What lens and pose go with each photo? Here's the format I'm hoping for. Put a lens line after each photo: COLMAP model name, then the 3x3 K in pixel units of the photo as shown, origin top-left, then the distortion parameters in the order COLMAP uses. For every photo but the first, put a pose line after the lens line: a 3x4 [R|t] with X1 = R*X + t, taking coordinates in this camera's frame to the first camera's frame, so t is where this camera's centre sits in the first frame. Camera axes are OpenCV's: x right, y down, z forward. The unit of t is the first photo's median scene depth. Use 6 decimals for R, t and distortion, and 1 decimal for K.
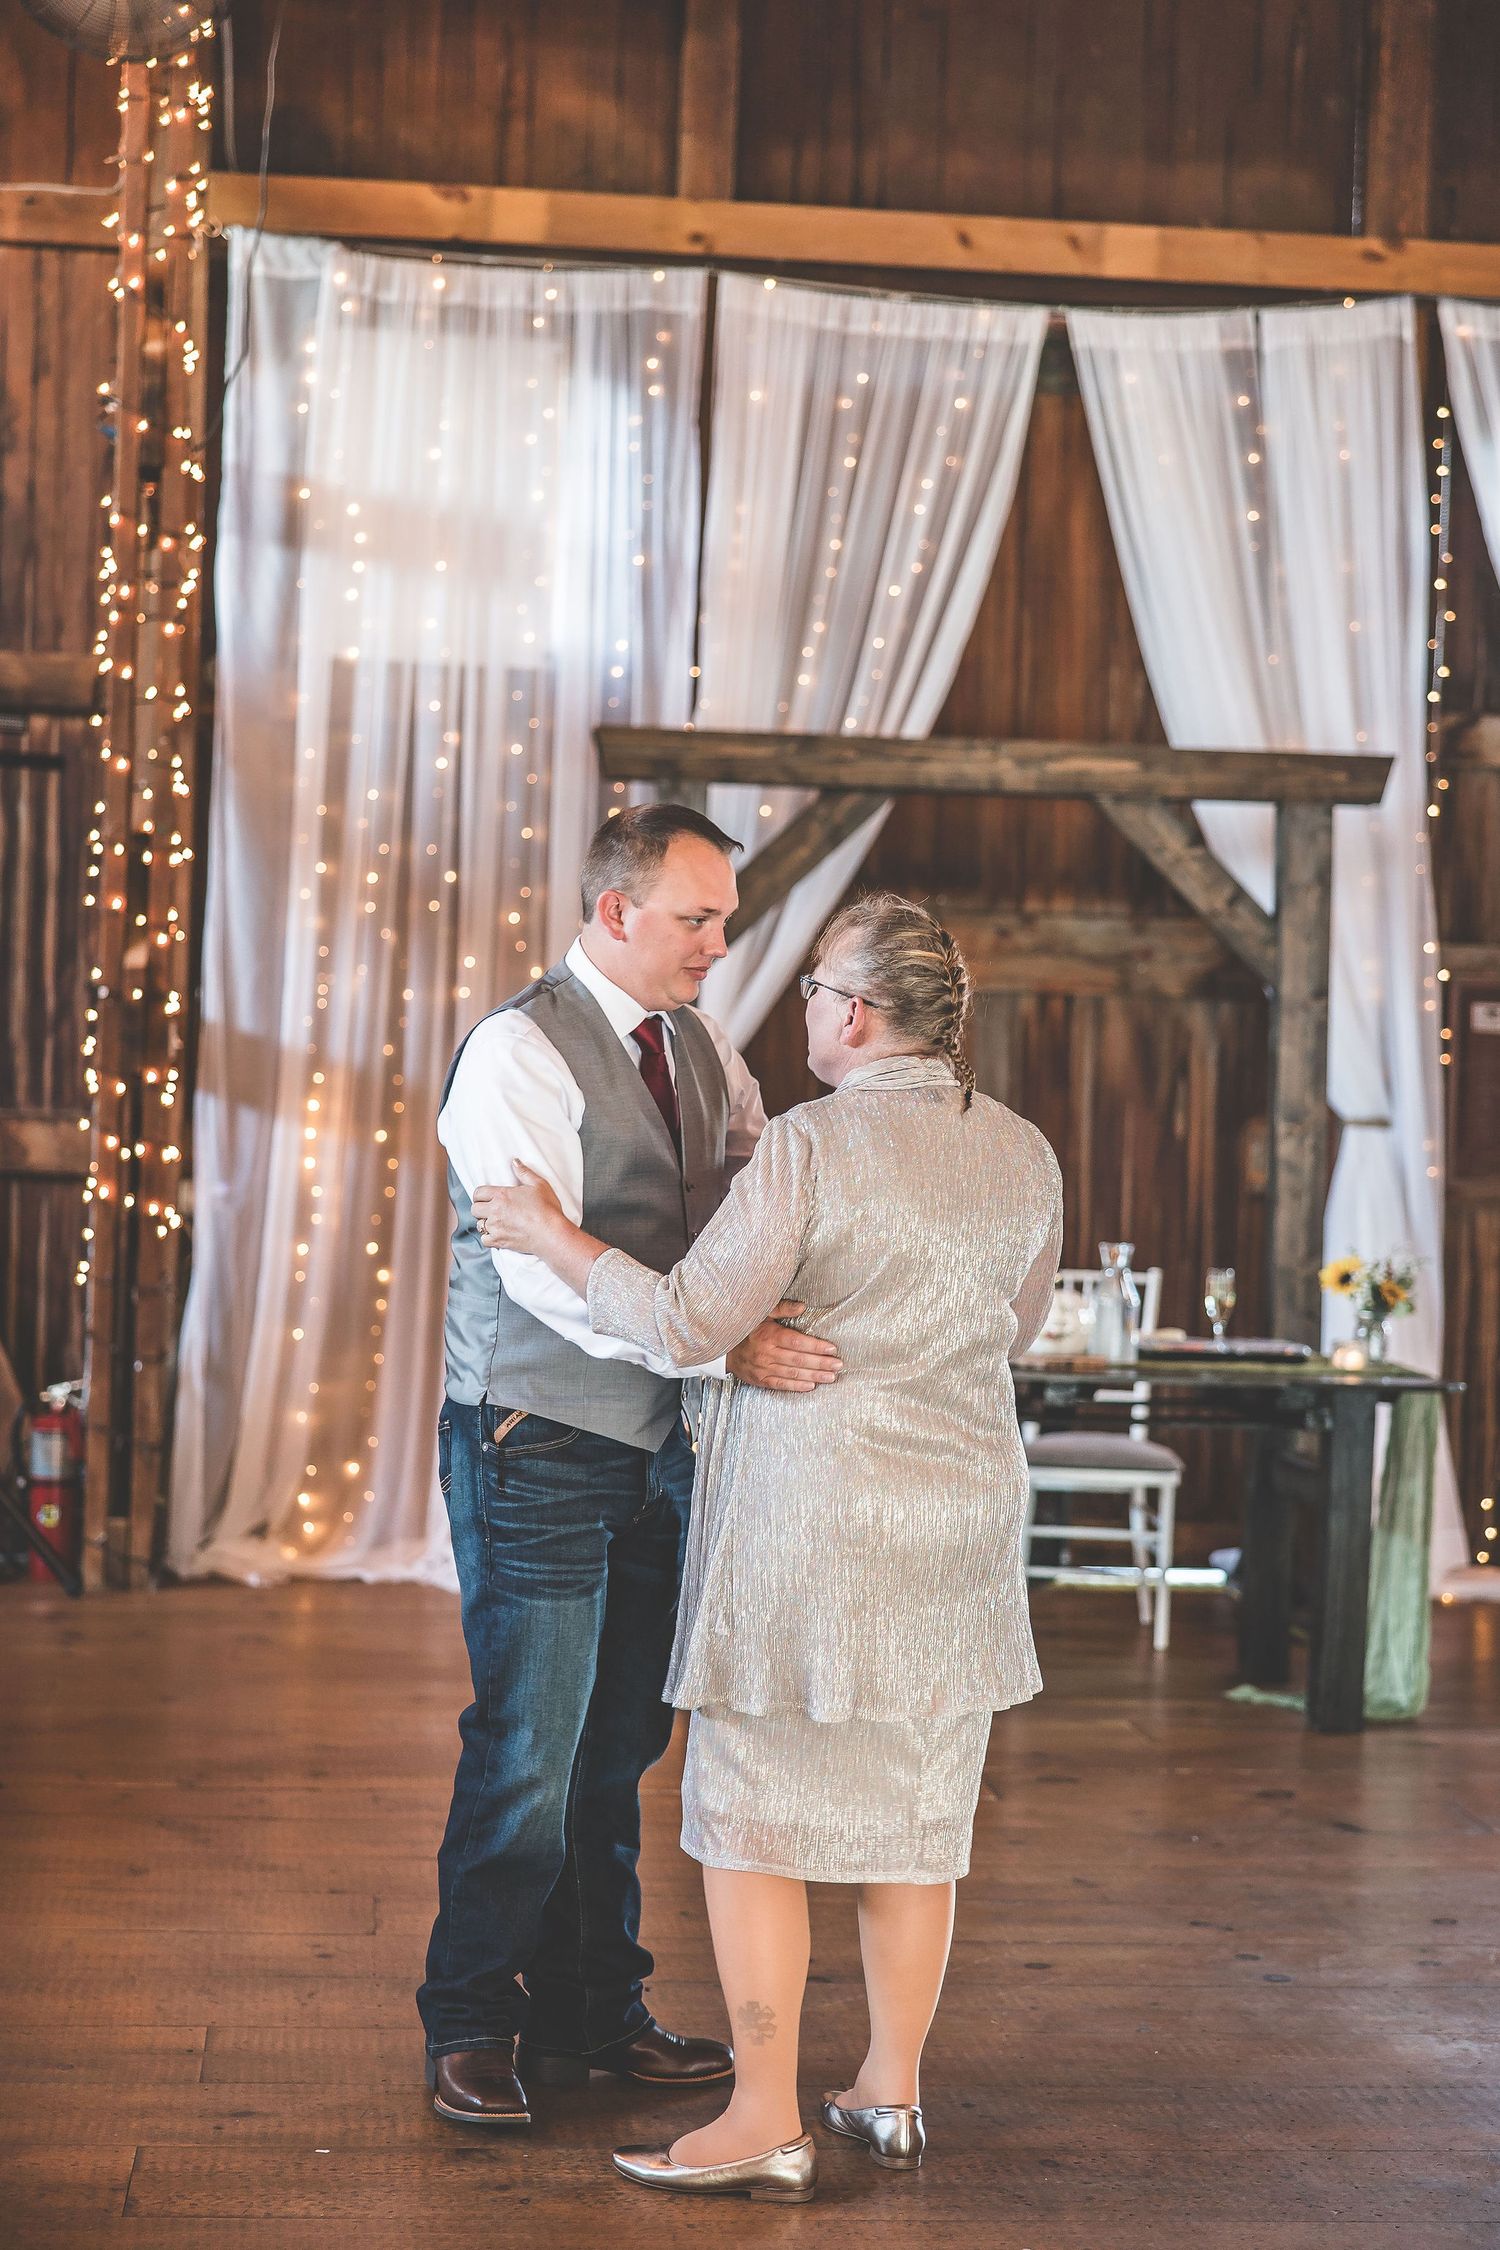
lens RADIAL K [[3561.3, 0, 747.9], [0, 3561.3, 1116.0], [0, 0, 1]] dist [0.012203, 0.000000]
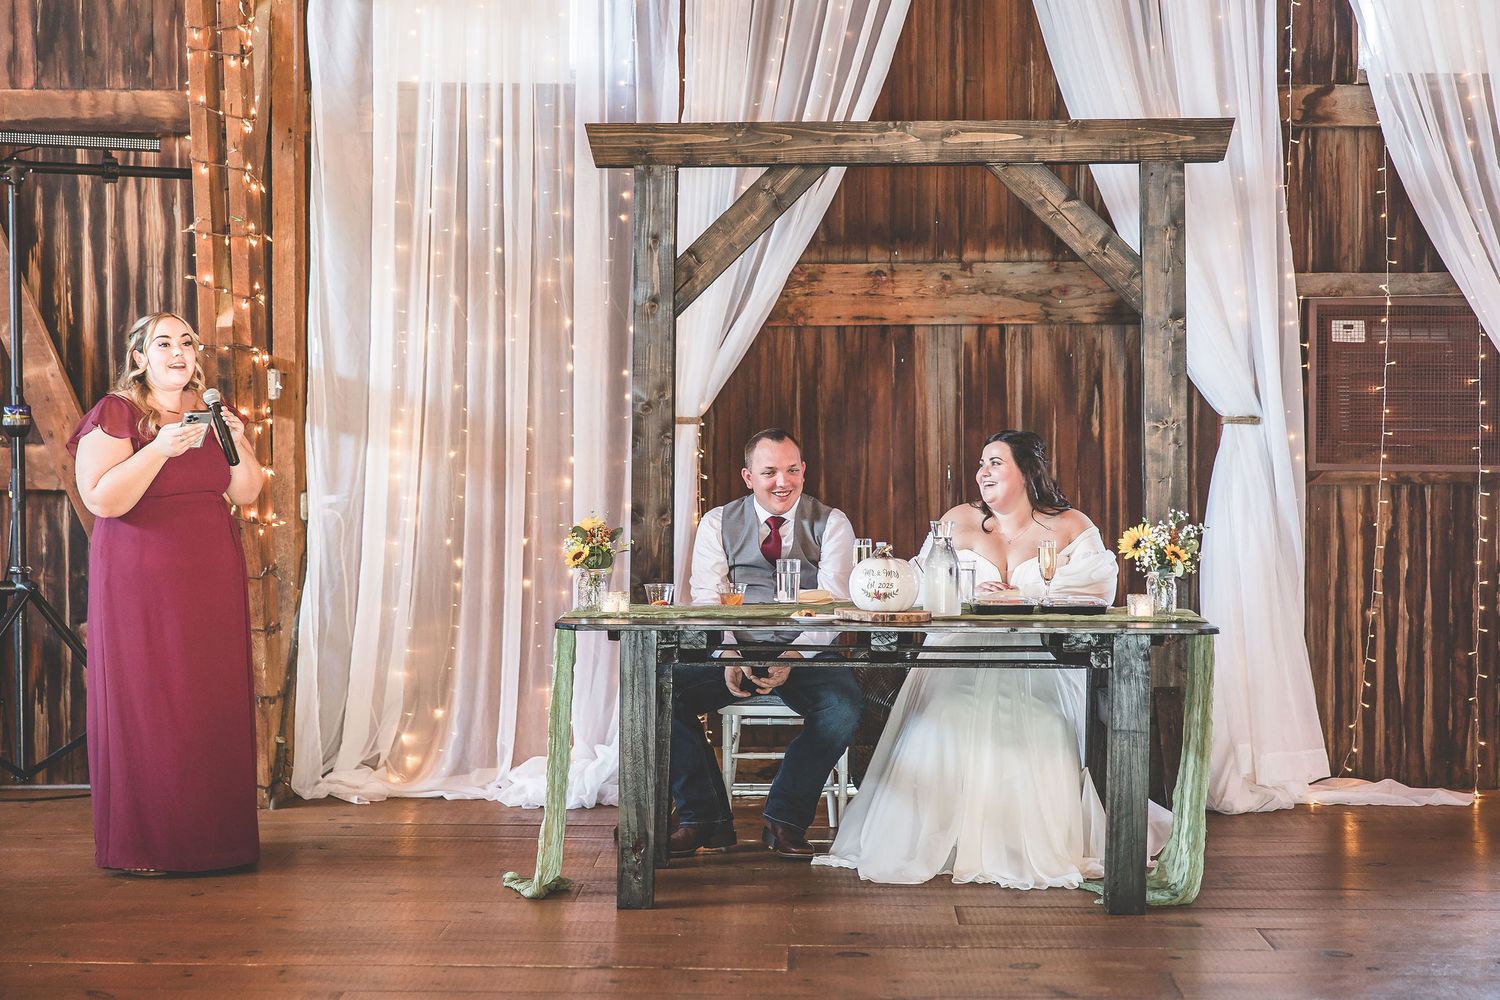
lens RADIAL K [[2657.2, 0, 752.2], [0, 2657.2, 493.2], [0, 0, 1]] dist [0.017936, 0.000000]
pose [[0.989737, -0.028084, -0.140111, 0.138210], [0.030313, 0.999445, 0.013800, 0.009807], [0.139646, -0.017905, 0.990040, 0.065838]]
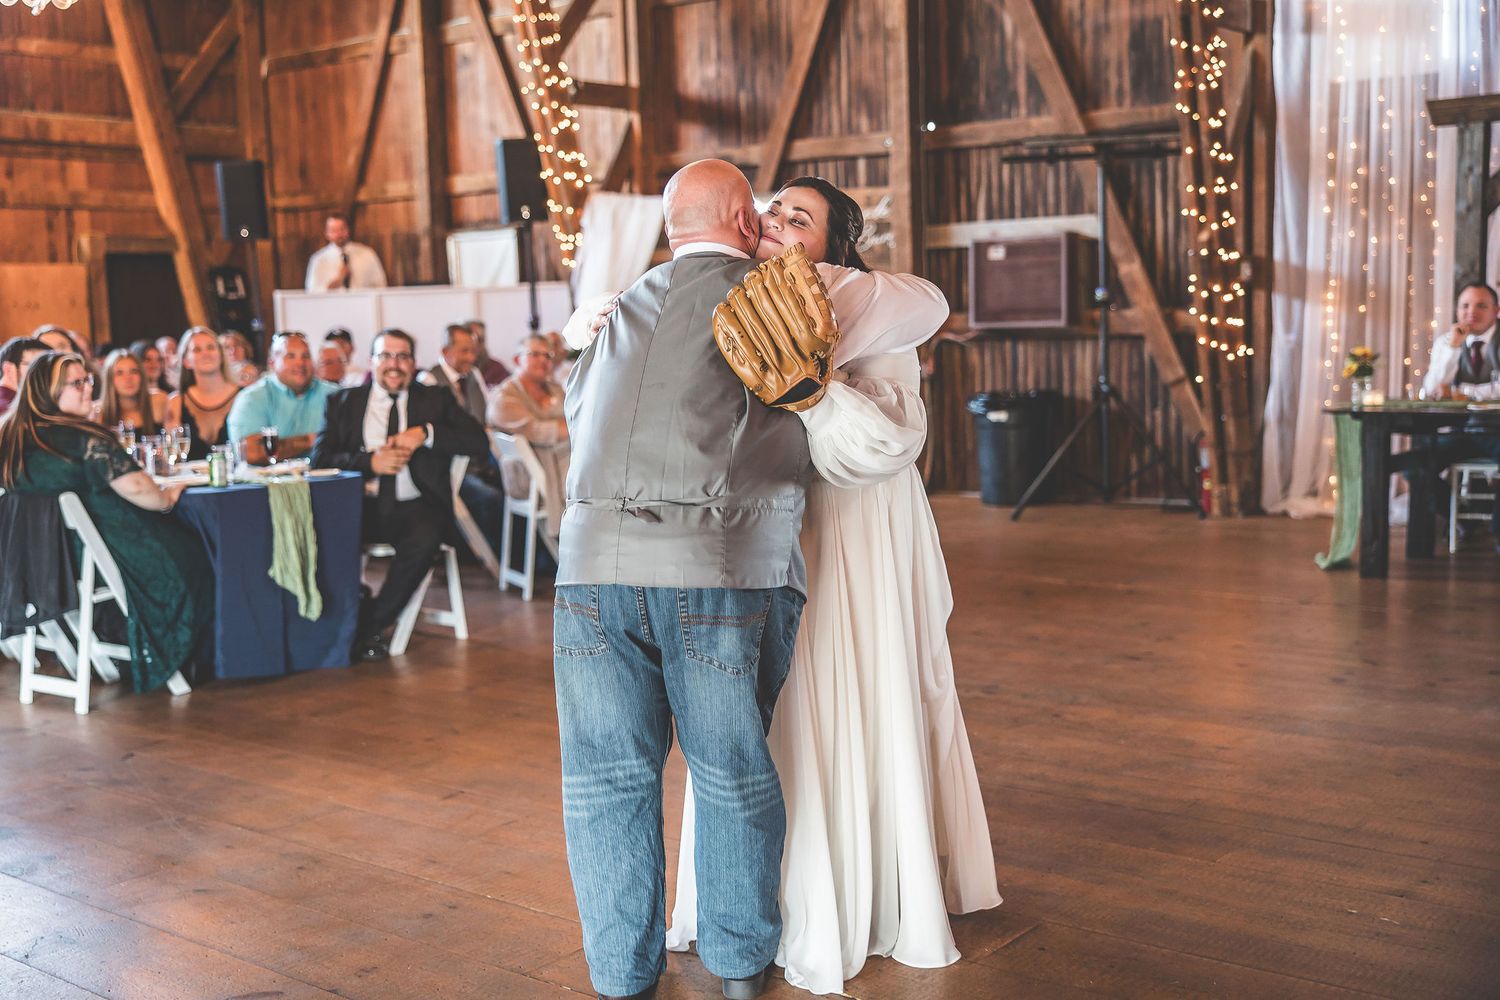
lens RADIAL K [[1753.0, 0, 735.2], [0, 1753.0, 495.7], [0, 0, 1]] dist [0.014425, 0.000000]
pose [[0.701345, 0.021917, -0.712485, 0.381633], [0.049276, 0.995645, 0.079133, 0.015354], [0.711116, -0.090608, 0.697211, -0.000882]]
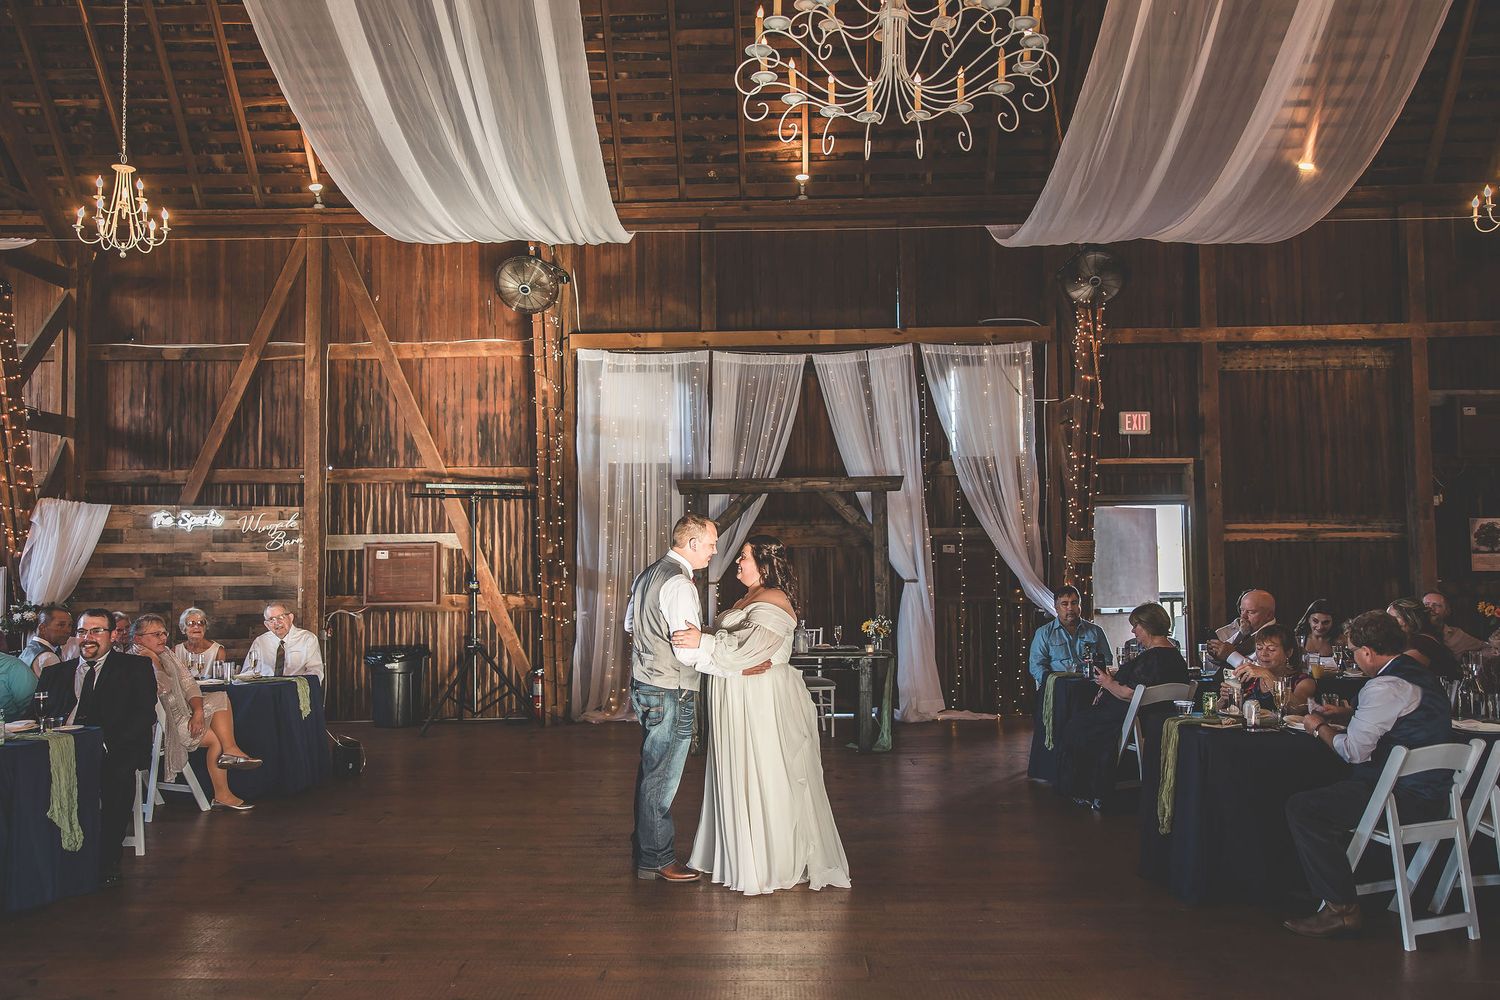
lens RADIAL K [[1193.6, 0, 743.2], [0, 1193.6, 502.8], [0, 0, 1]] dist [0.011950, -0.006710]
pose [[0.989928, -0.050057, -0.132425, 0.174685], [0.041738, 0.997021, -0.064862, -0.005209], [0.135278, 0.058682, 0.989068, -0.174653]]
